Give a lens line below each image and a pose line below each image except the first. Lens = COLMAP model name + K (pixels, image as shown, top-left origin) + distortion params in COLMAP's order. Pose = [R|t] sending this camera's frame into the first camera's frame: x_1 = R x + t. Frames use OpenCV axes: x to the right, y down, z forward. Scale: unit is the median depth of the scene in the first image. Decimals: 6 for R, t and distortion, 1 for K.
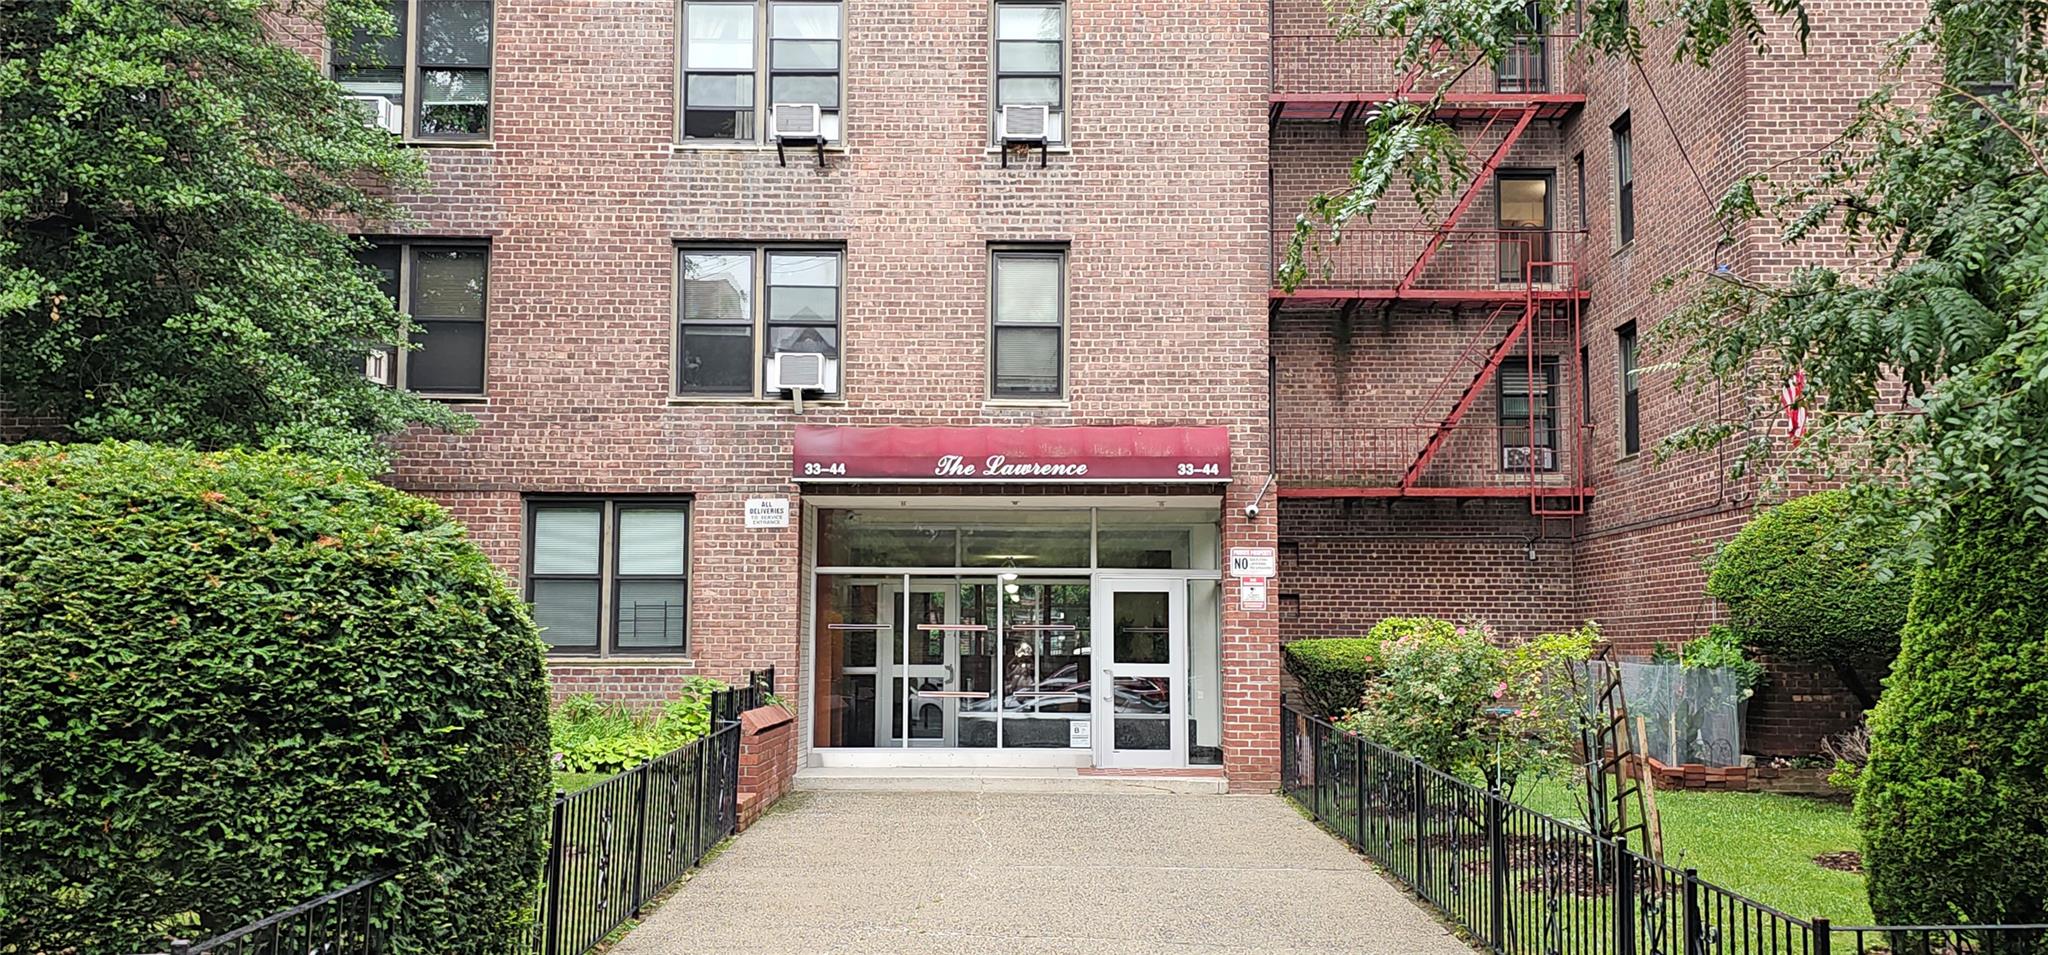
lens RADIAL K [[1811.7, 0, 989.9], [0, 1811.7, 473.2], [0, 0, 1]] dist [0.194118, -0.547472]
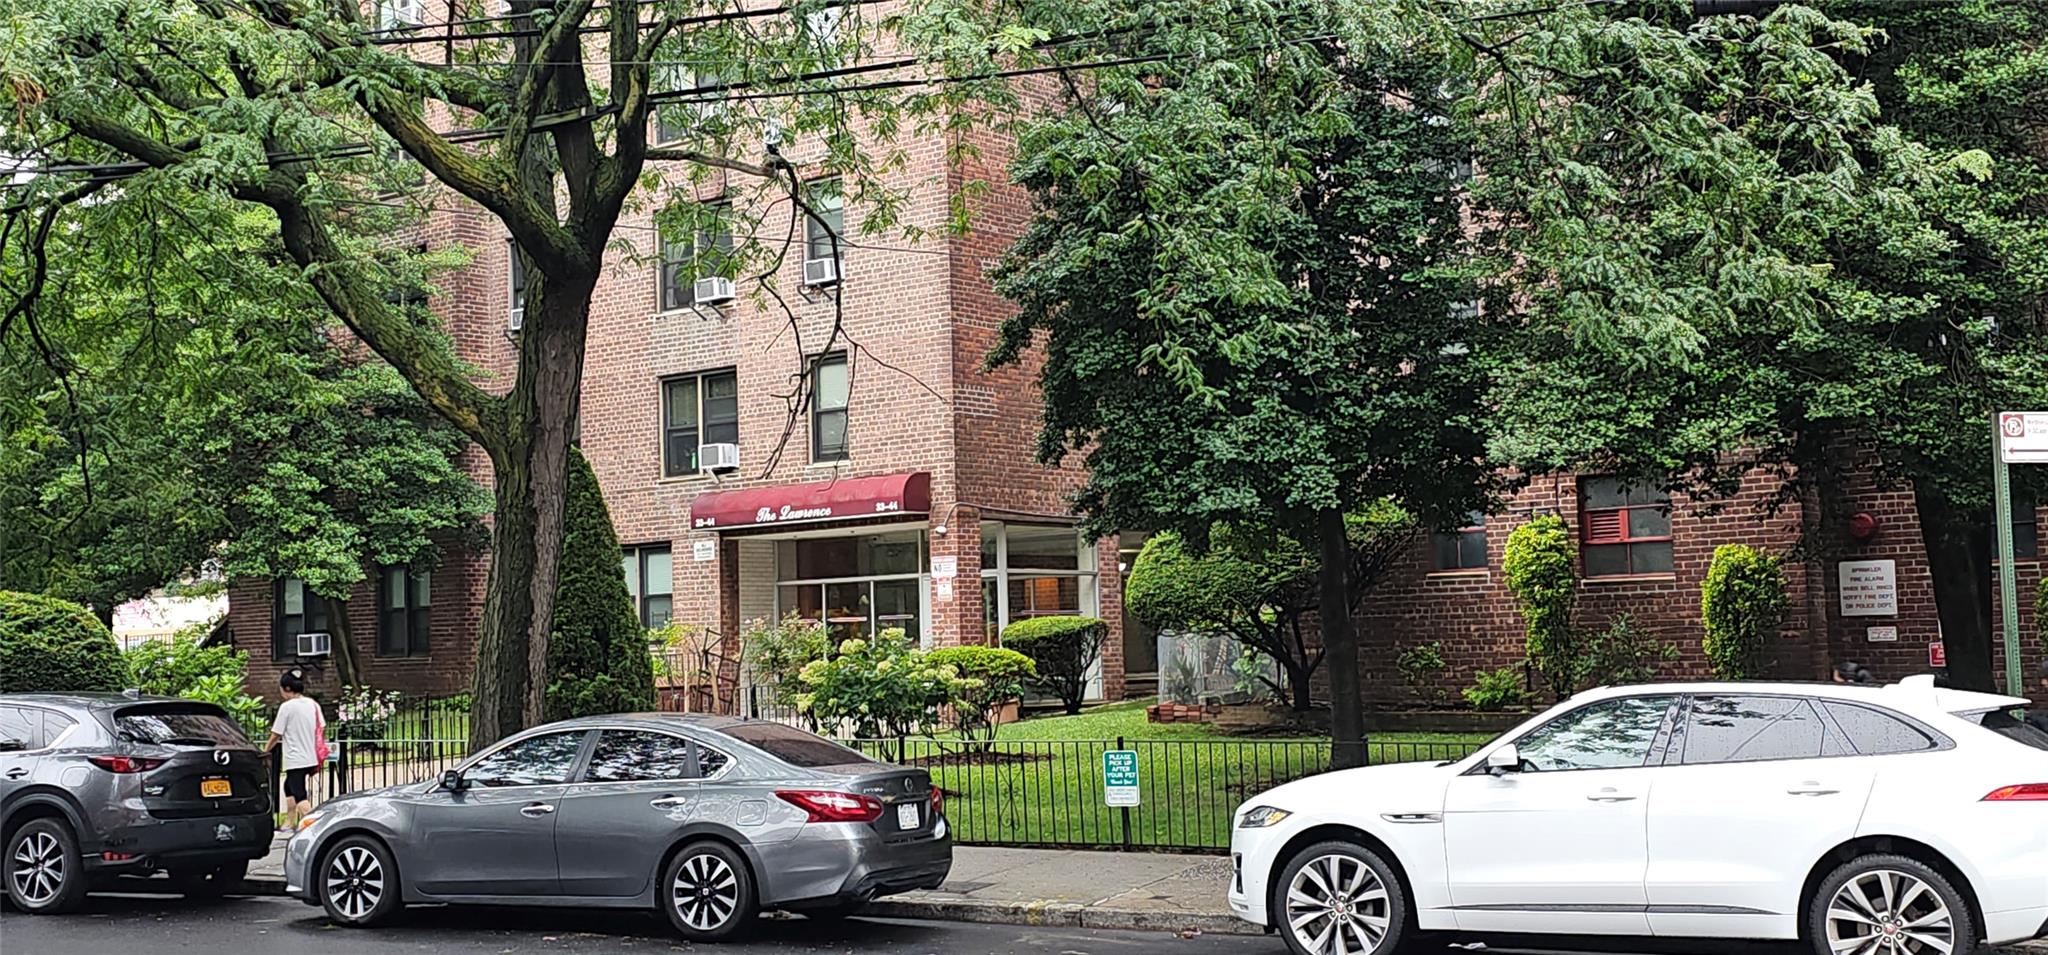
lens RADIAL K [[1811.7, 0, 989.9], [0, 1811.7, 473.2], [0, 0, 1]] dist [0.194118, -0.547472]
pose [[0.807481, -0.081586, -0.584225, 0.977271], [0.099063, 0.995079, -0.002042, -0.016364], [0.581516, -0.056226, 0.811589, -0.110379]]
